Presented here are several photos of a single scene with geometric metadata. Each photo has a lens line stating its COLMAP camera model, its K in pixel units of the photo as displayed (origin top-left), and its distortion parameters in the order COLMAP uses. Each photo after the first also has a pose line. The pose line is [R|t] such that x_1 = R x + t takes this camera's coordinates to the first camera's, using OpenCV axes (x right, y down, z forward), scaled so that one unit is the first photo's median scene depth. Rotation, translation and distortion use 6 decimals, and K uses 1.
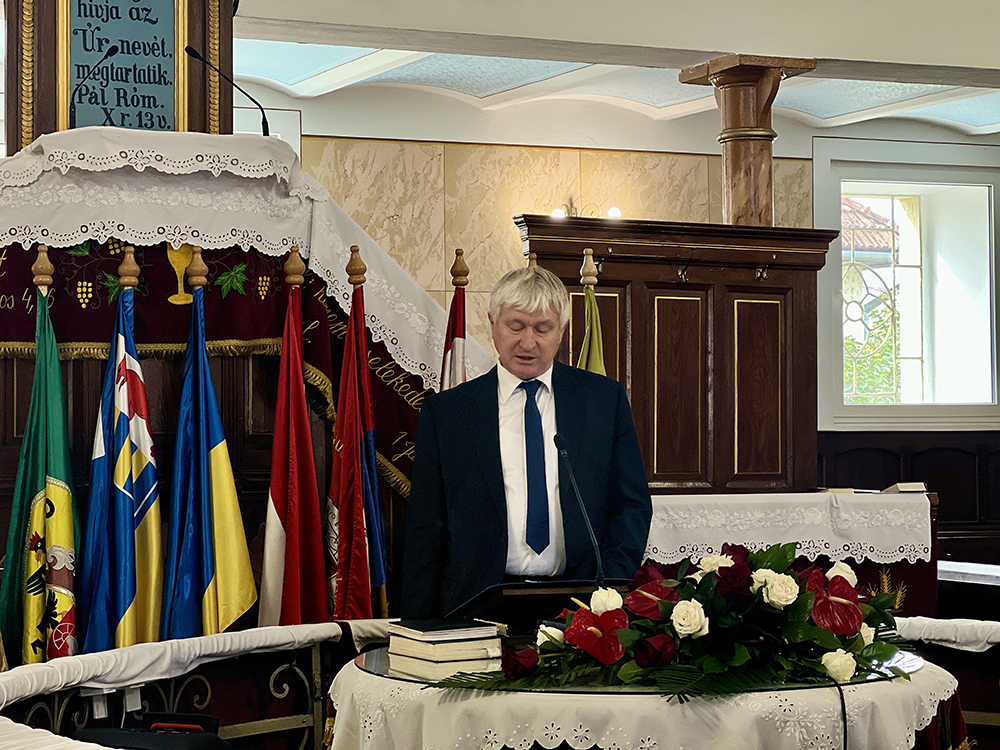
lens RADIAL K [[2234.5, 0, 503.4], [0, 2234.5, 338.8], [0, 0, 1]] dist [-0.043885, 4.156442]
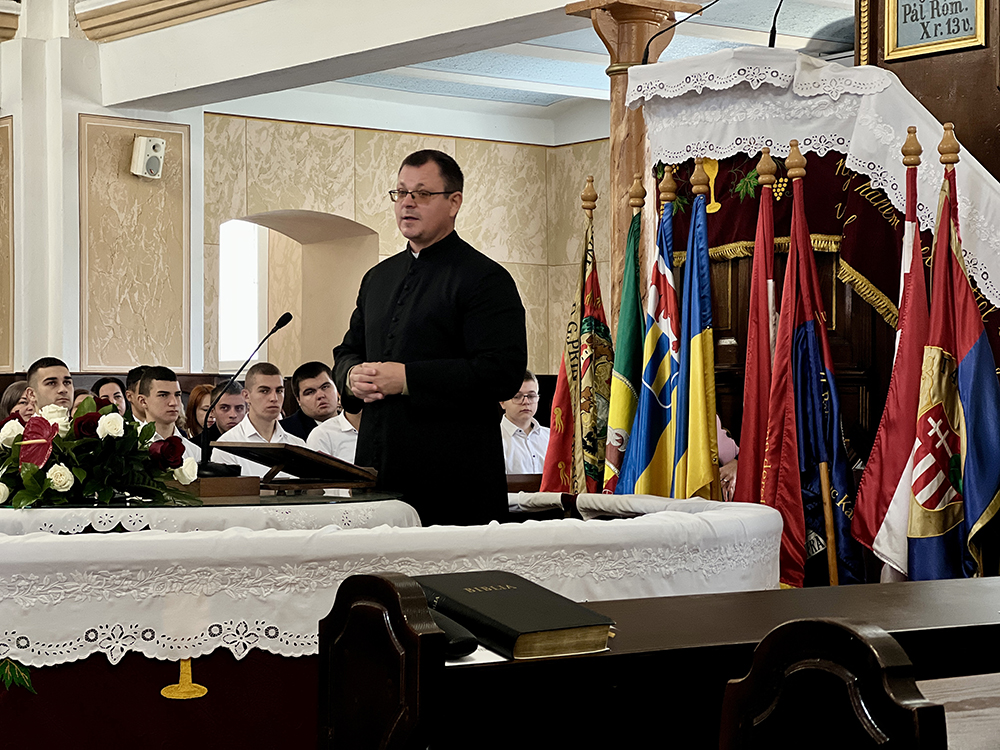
lens RADIAL K [[2236.8, 0, 499.9], [0, 2236.8, 338.4], [0, 0, 1]] dist [-0.022765, 3.337441]
pose [[0.239970, -0.026009, -0.970432, 0.889181], [0.040047, 0.999055, -0.016873, 0.060319], [0.969954, -0.034814, 0.240785, 0.624467]]
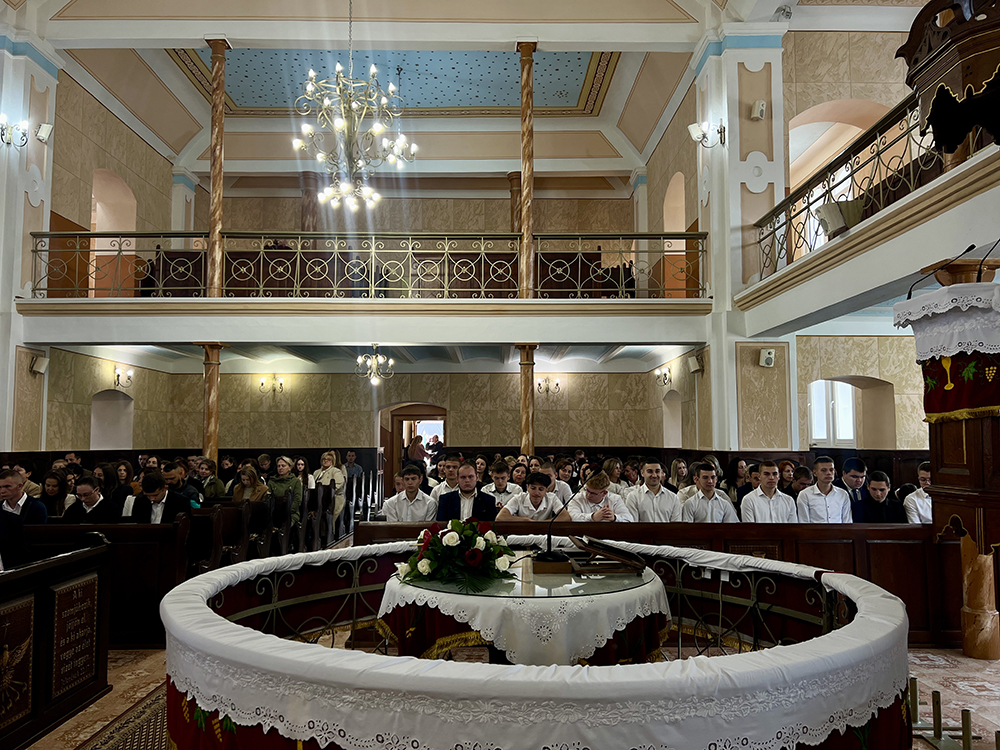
lens RADIAL K [[750.3, 0, 500.0], [0, 750.3, 375.0], [0, 0, 1]] dist [0.063597, -0.071556]
pose [[-0.399380, -0.070309, -0.914085, 0.533326], [0.040652, 0.994716, -0.094273, 0.014813], [0.915884, -0.074810, -0.394412, 0.904239]]
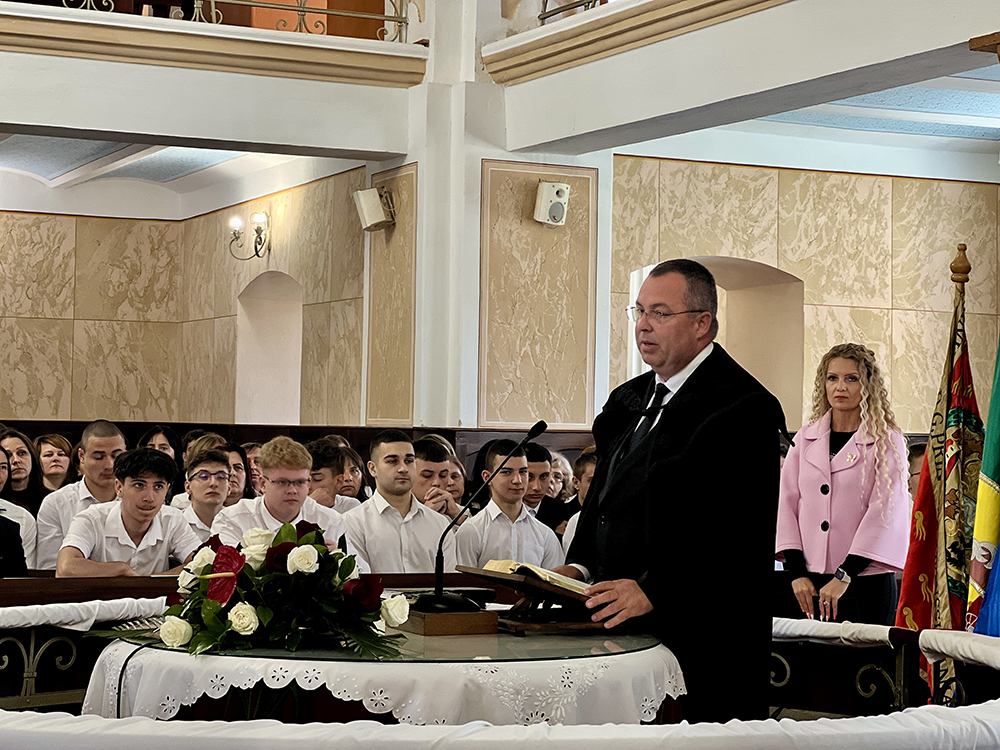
lens RADIAL K [[2232.2, 0, 499.1], [0, 2232.2, 359.6], [0, 0, 1]] dist [-0.004462, 3.279587]
pose [[0.011837, -0.022407, -0.999679, 0.777589], [0.021635, 0.999521, -0.022147, 0.027896], [0.999696, -0.021366, 0.012316, 0.732000]]
